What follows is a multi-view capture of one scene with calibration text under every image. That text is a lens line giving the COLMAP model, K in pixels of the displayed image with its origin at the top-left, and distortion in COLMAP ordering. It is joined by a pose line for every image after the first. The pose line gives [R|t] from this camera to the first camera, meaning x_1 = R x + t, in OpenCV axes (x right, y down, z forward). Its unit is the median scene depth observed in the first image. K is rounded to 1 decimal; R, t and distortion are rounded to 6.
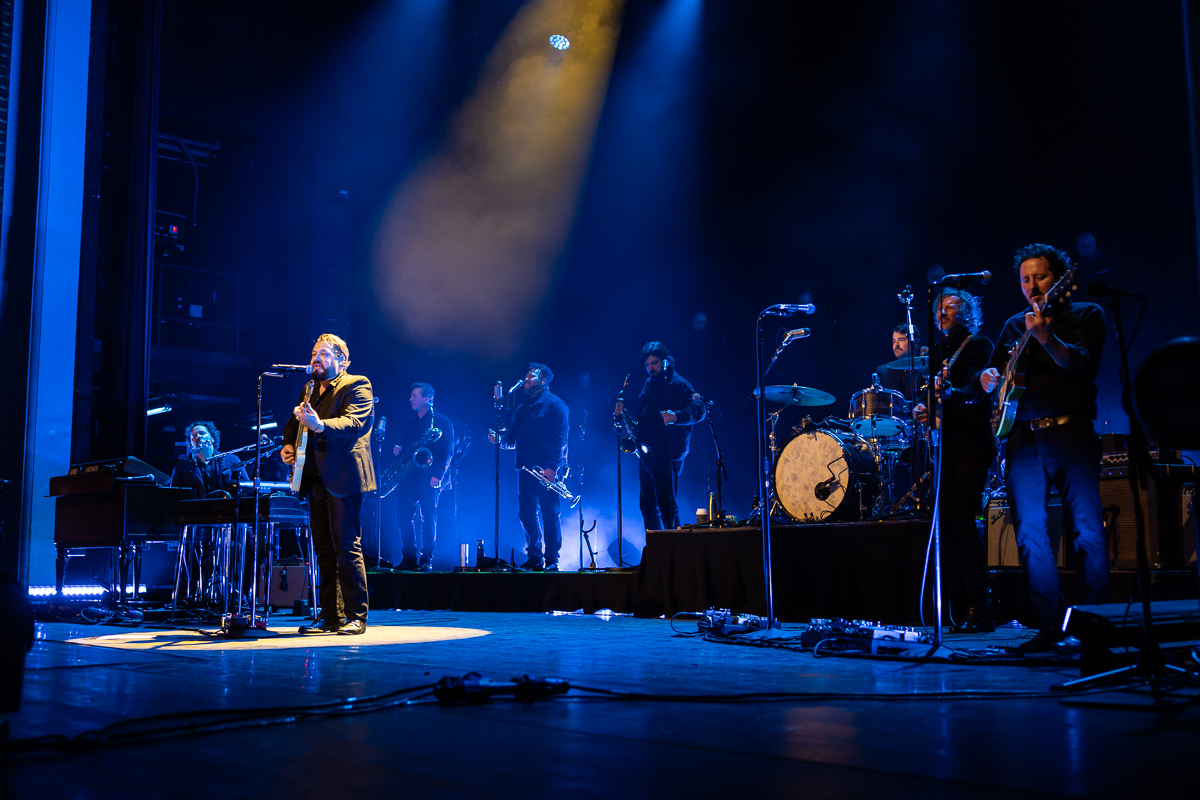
lens RADIAL K [[1272.3, 0, 600.0], [0, 1272.3, 400.0], [0, 0, 1]] dist [0.007517, 0.007253]
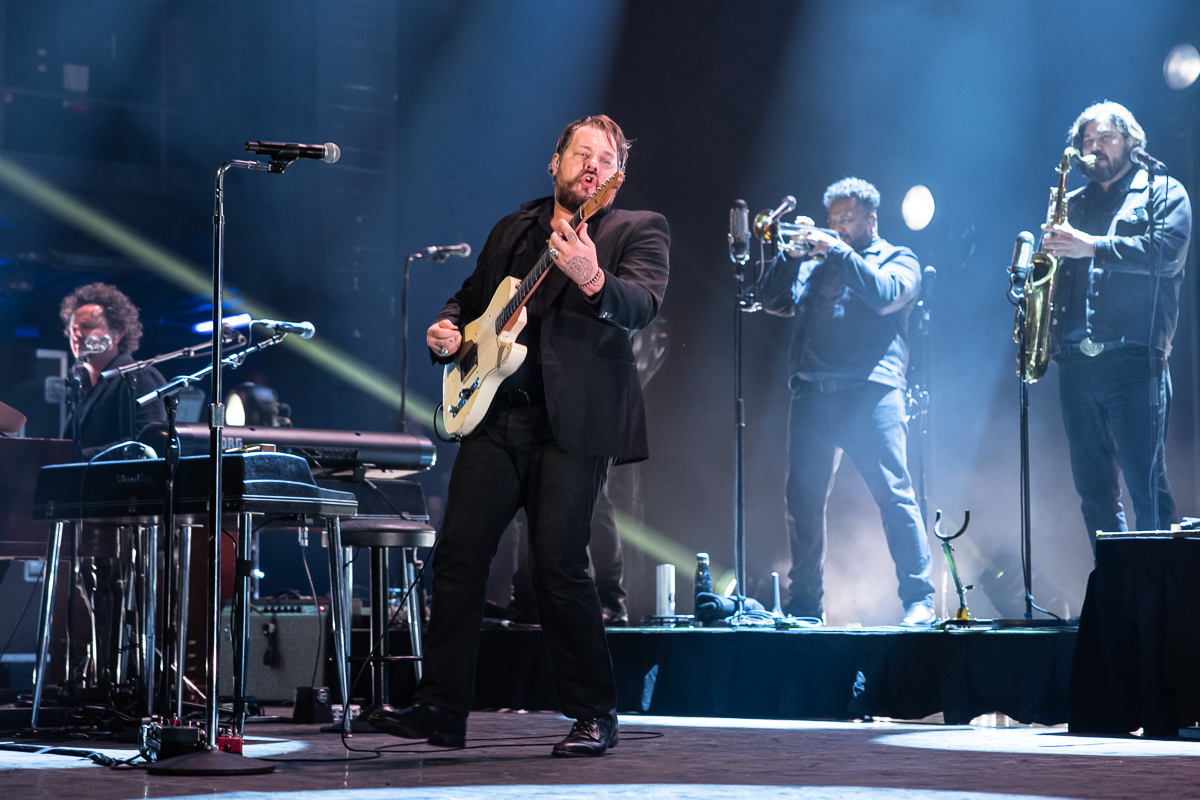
lens RADIAL K [[2483.5, 0, 600.0], [0, 2483.5, 400.0], [0, 0, 1]] dist [0.023385, 0.088649]
pose [[0.994690, -0.004984, -0.102795, -0.043847], [0.009163, 0.999149, 0.040225, 0.021480], [0.102507, -0.040954, 0.993889, 0.144594]]
